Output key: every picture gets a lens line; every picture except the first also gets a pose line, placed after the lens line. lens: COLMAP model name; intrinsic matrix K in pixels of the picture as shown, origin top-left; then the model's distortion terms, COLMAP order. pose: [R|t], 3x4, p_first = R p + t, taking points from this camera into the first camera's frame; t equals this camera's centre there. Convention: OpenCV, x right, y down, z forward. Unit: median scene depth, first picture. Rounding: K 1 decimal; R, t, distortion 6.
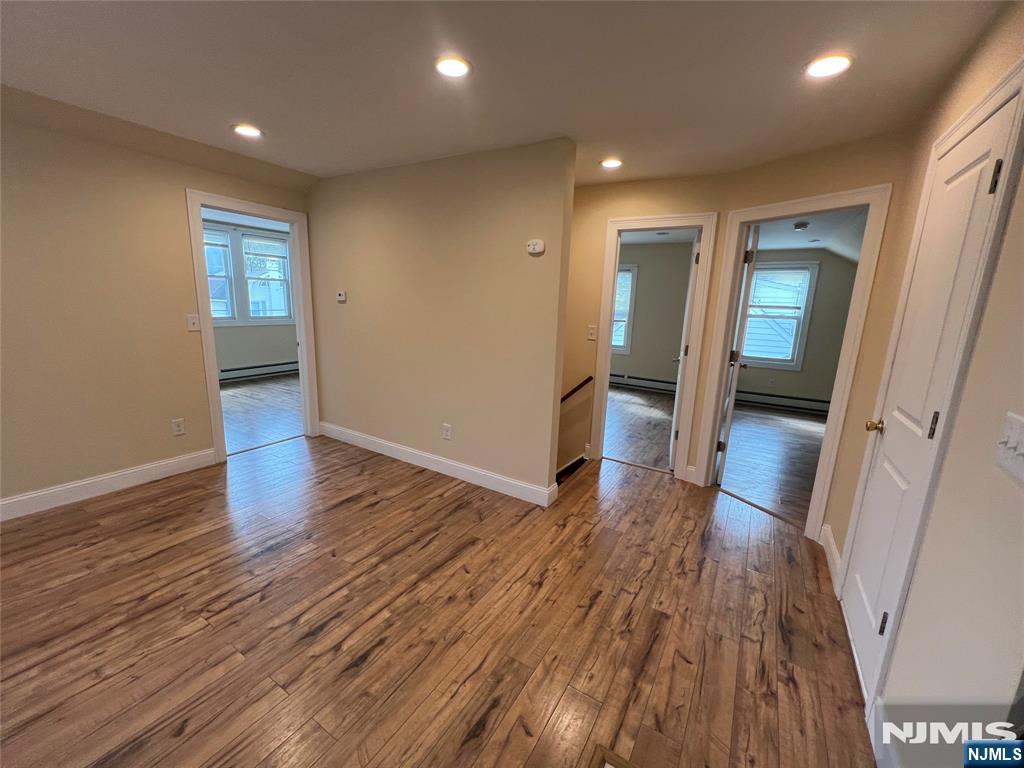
lens RADIAL K [[410.7, 0, 516.7], [0, 410.7, 385.5], [0, 0, 1]] dist [-0.000098, 0.000141]
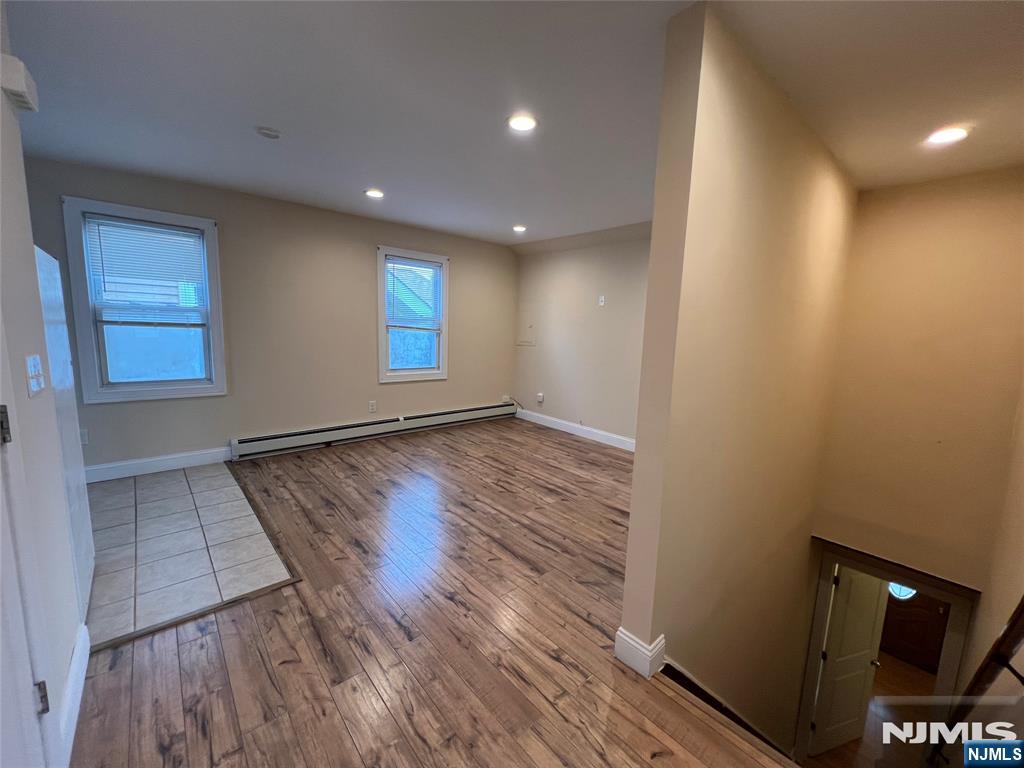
lens RADIAL K [[410.7, 0, 512.8], [0, 410.7, 382.6], [0, 0, 1]] dist [-0.000098, 0.000141]
pose [[-0.299181, 0.082564, -0.950617, 0.932772], [-0.236383, 0.958782, 0.157669, -0.201667], [0.924453, 0.271881, -0.267333, 1.311998]]
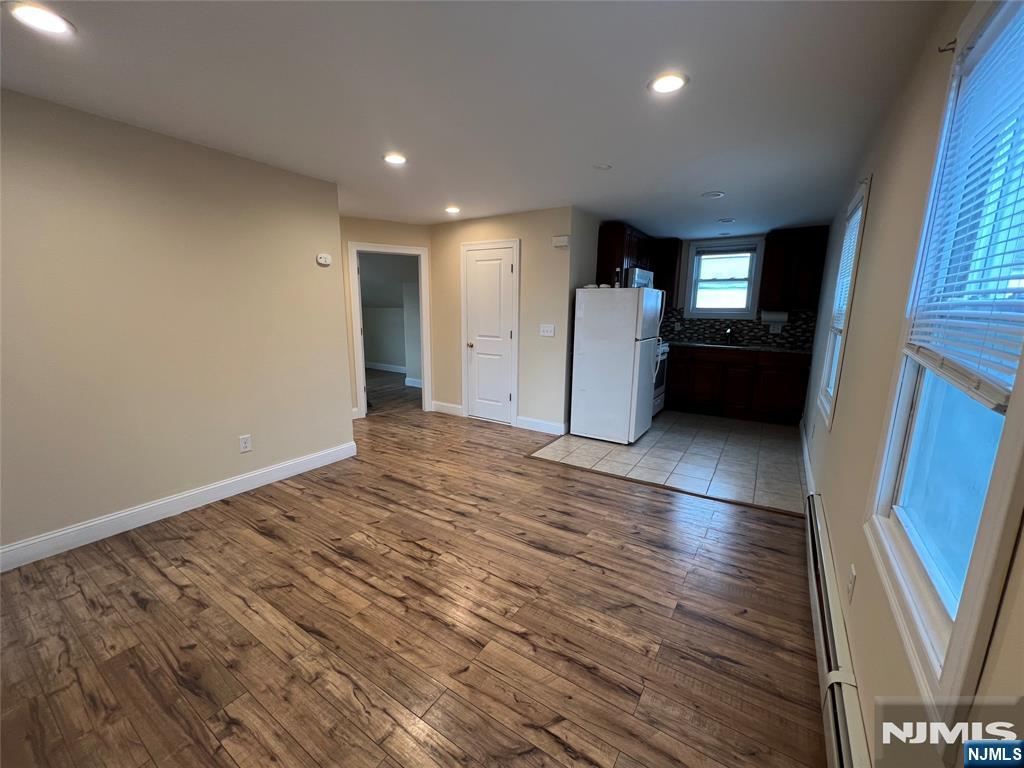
lens RADIAL K [[410.7, 0, 509.8], [0, 410.7, 385.0], [0, 0, 1]] dist [-0.000098, 0.000141]
pose [[0.042834, -0.225516, 0.973297, -1.661087], [0.191389, 0.958001, 0.213549, -0.160280], [-0.980579, 0.177132, 0.084197, 0.509442]]
